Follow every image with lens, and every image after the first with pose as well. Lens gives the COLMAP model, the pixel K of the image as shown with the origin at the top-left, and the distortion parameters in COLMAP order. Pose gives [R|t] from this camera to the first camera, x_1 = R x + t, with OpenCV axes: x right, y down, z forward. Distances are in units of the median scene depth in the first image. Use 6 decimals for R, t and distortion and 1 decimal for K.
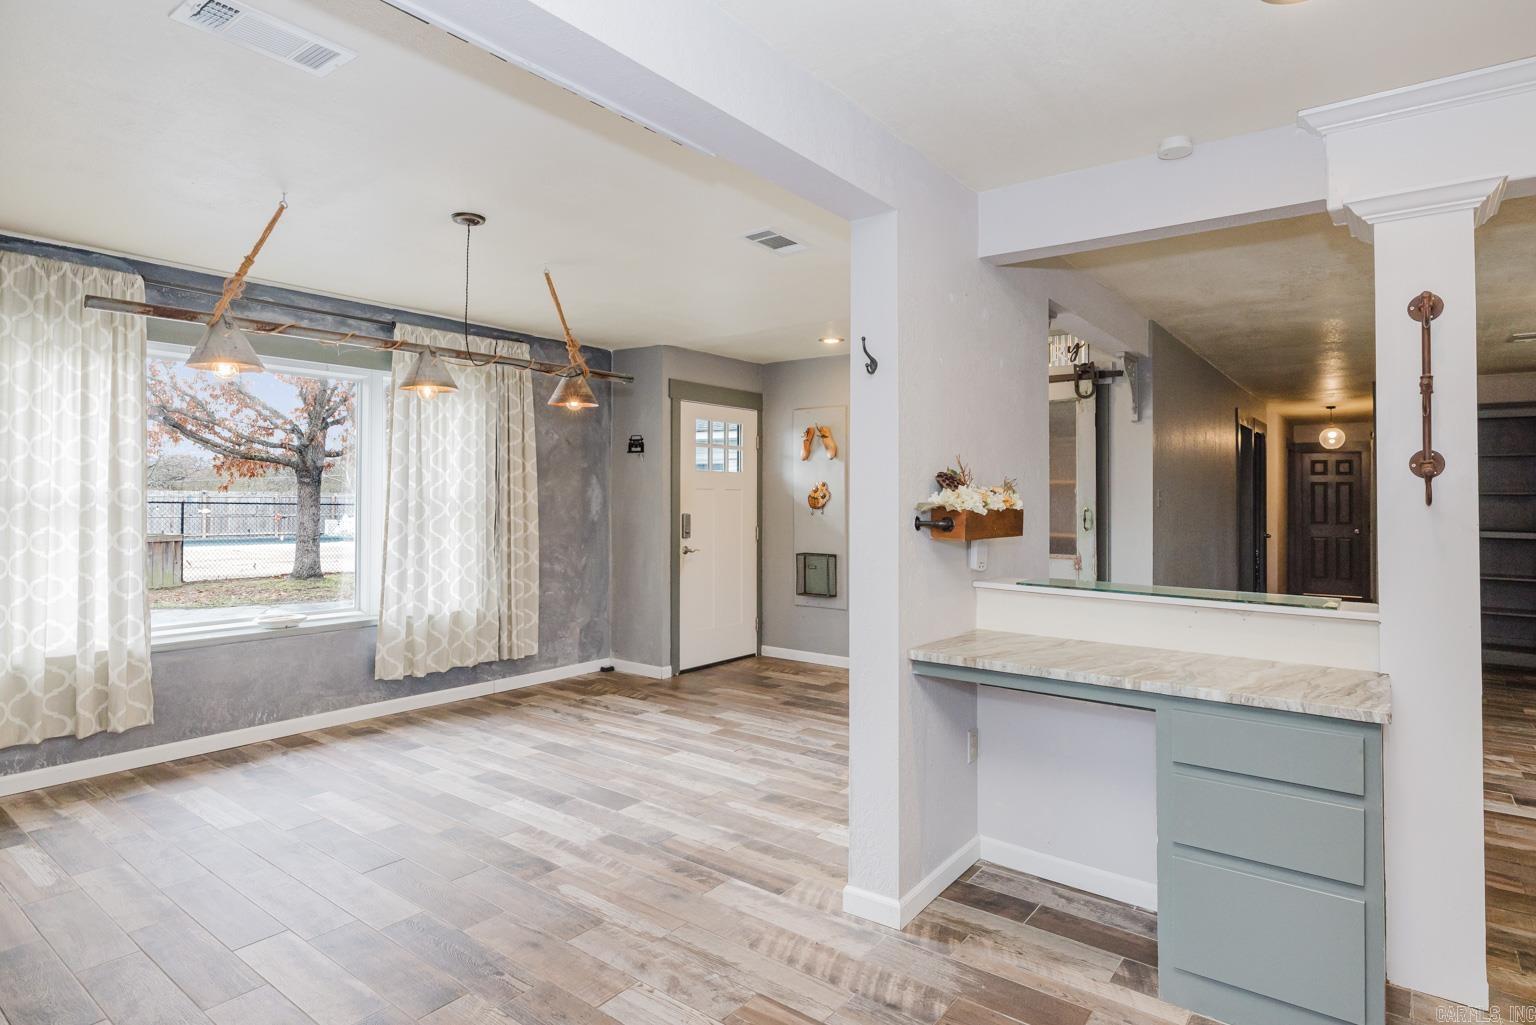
lens RADIAL K [[828.3, 0, 767.5], [0, 828.3, 481.8], [0, 0, 1]] dist [-0.003584, -0.000518]
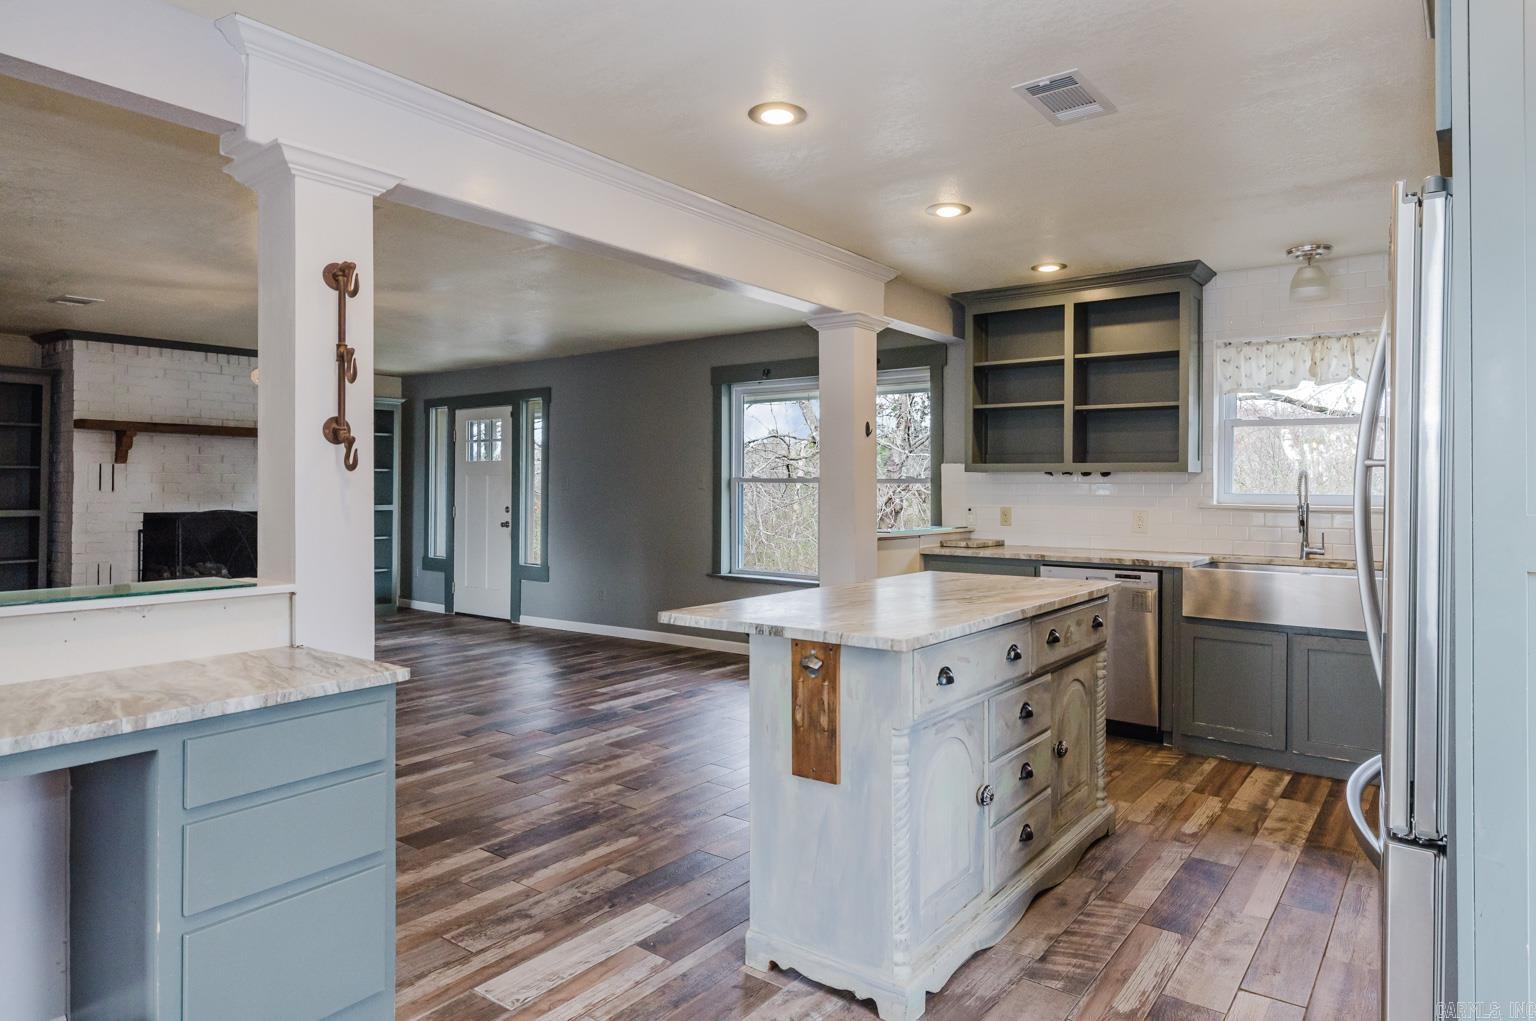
lens RADIAL K [[913.3, 0, 769.8], [0, 913.3, 478.1], [0, 0, 1]] dist [0.004464, 0.000978]
pose [[-0.011872, -0.001627, 0.999928, -0.190029], [-0.020141, 0.999796, 0.001388, 0.014206], [-0.999727, -0.020123, -0.011902, 0.268280]]
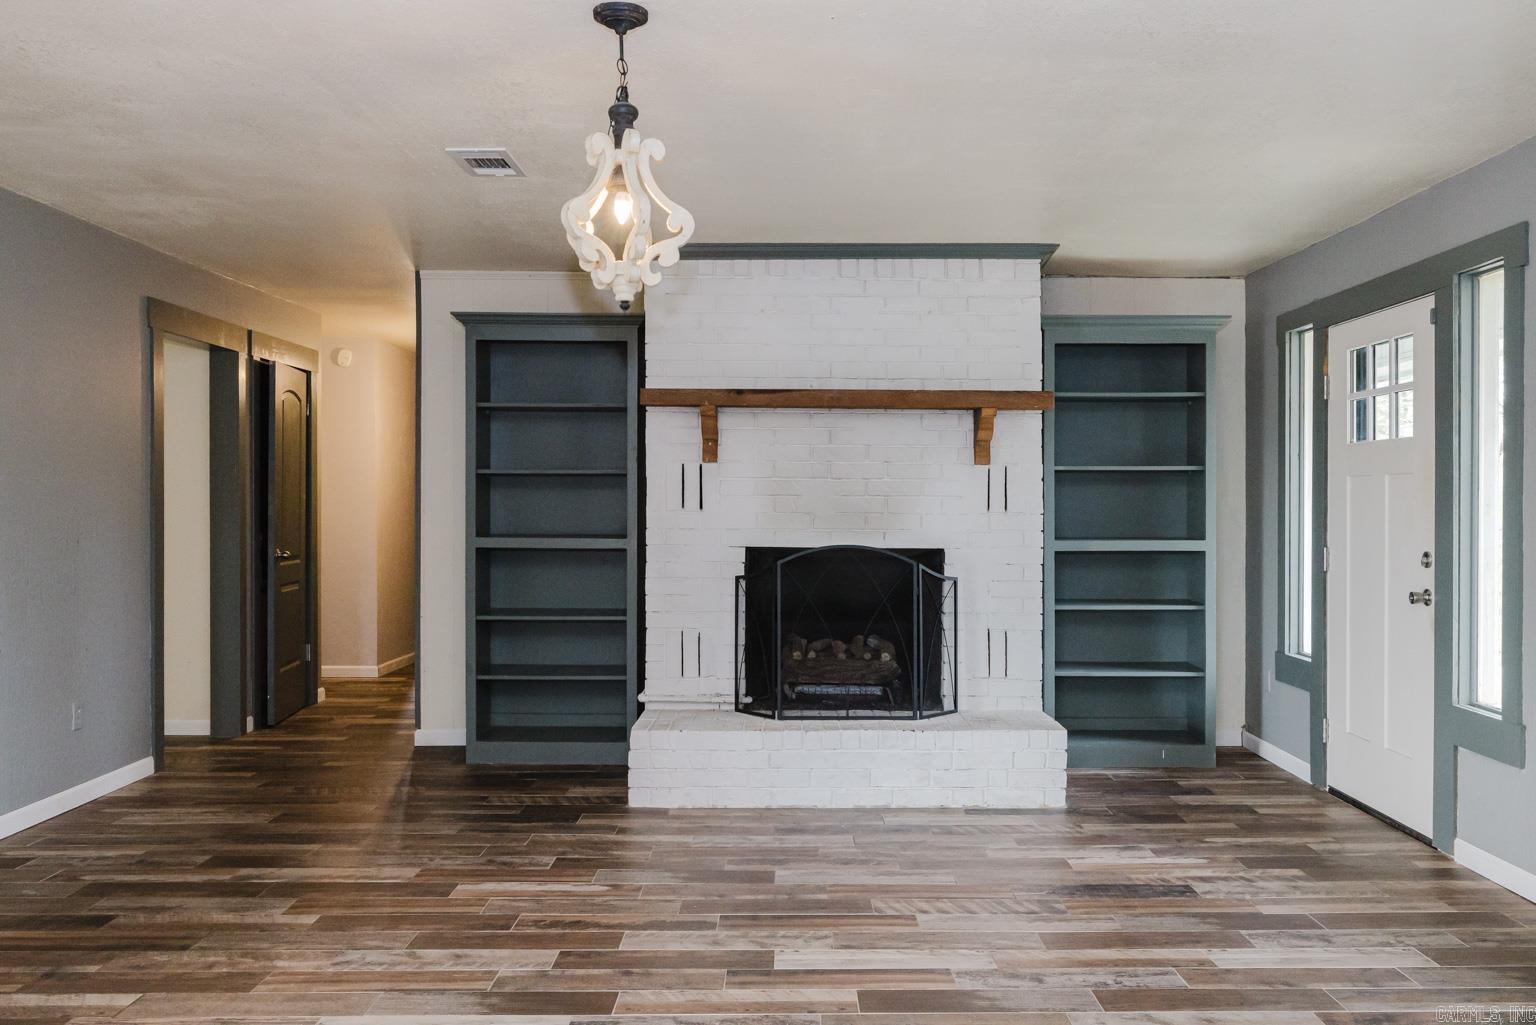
lens RADIAL K [[1244.0, 0, 808.3], [0, 1244.0, 499.7], [0, 0, 1]] dist [-0.004677, 0.005526]
pose [[0.770070, -0.007737, 0.637912, 0.820829], [-0.005618, 0.999805, 0.018907, 0.029500], [-0.637934, -0.018144, 0.769877, 0.338207]]
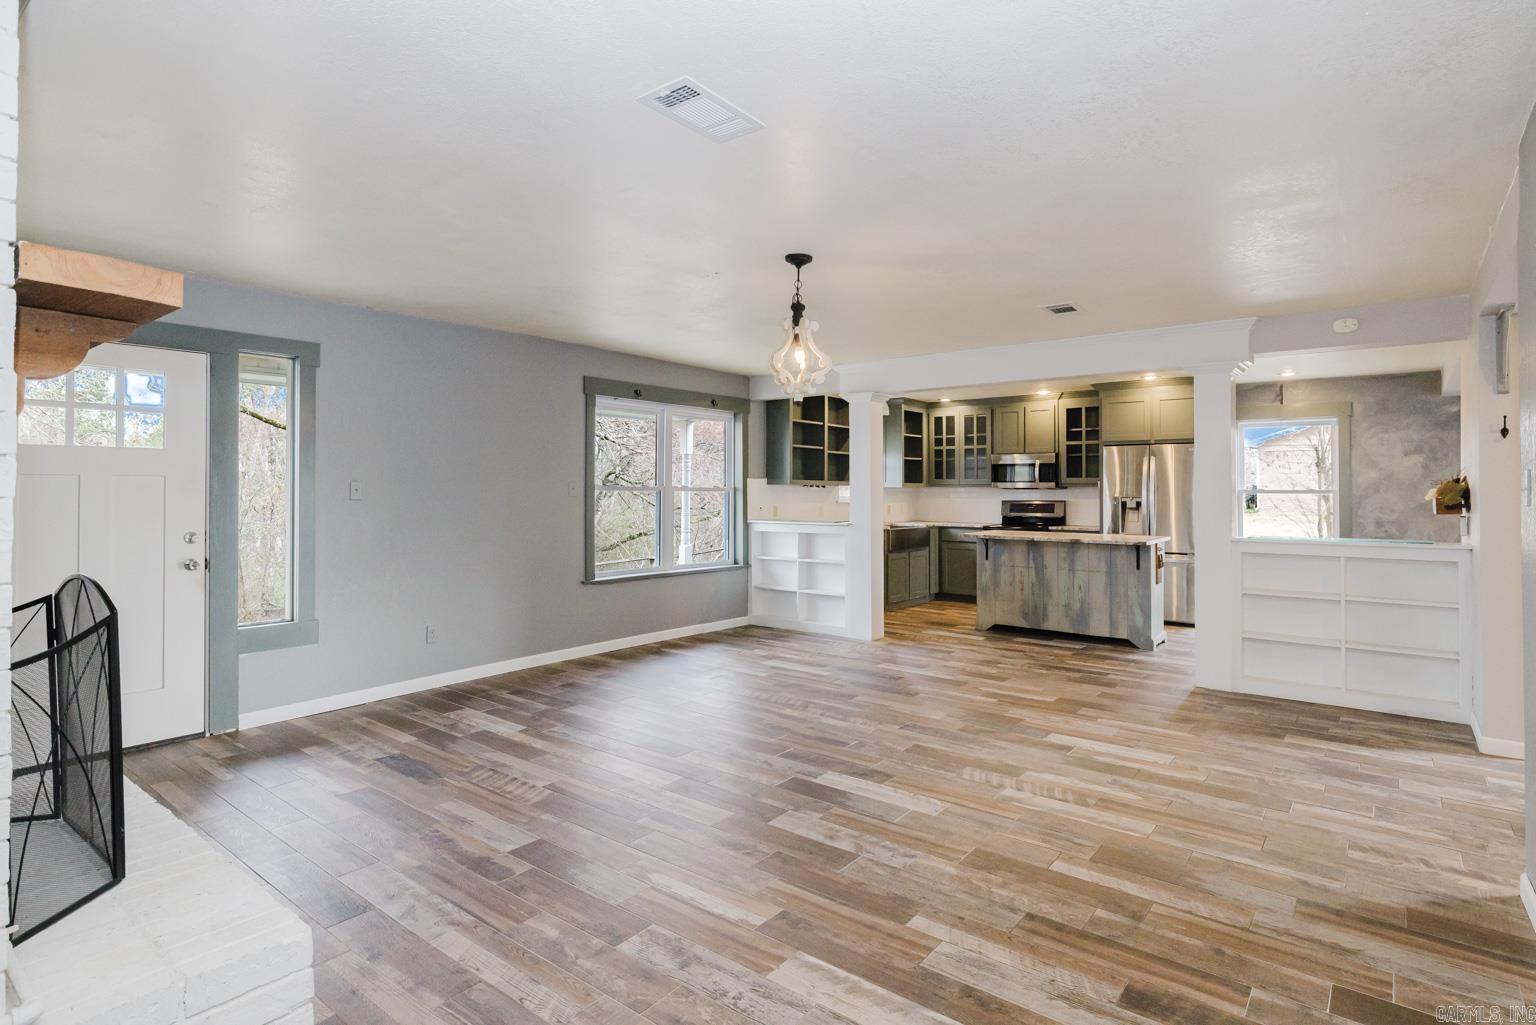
lens RADIAL K [[822.4, 0, 766.1], [0, 822.4, 462.1], [0, 0, 1]] dist [-0.003819, 0.002396]
pose [[-0.999840, -0.015081, -0.009645, 1.274434], [-0.014579, 0.998633, -0.050201, 0.049046], [0.010389, -0.050052, -0.998693, 2.013724]]
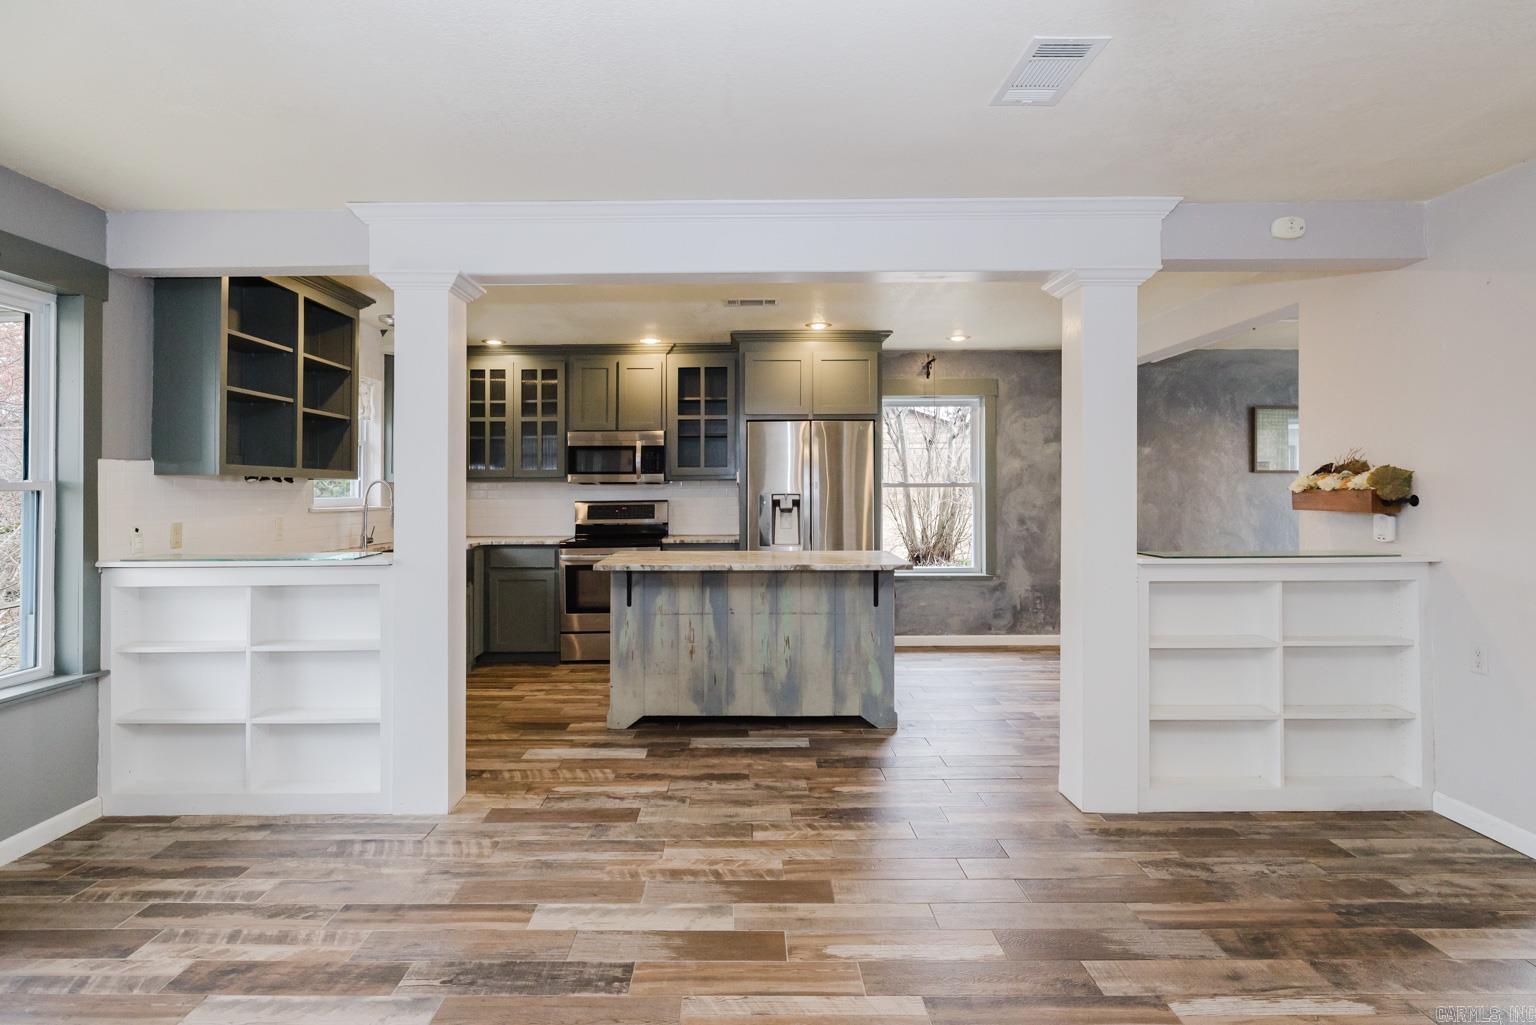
lens RADIAL K [[822.4, 0, 748.2], [0, 822.4, 482.3], [0, 0, 1]] dist [-0.003819, 0.002396]
pose [[-0.777765, -0.011142, -0.628456, 1.310618], [0.006440, 0.999649, -0.025693, 0.035664], [0.628522, -0.024030, -0.777421, 1.031229]]
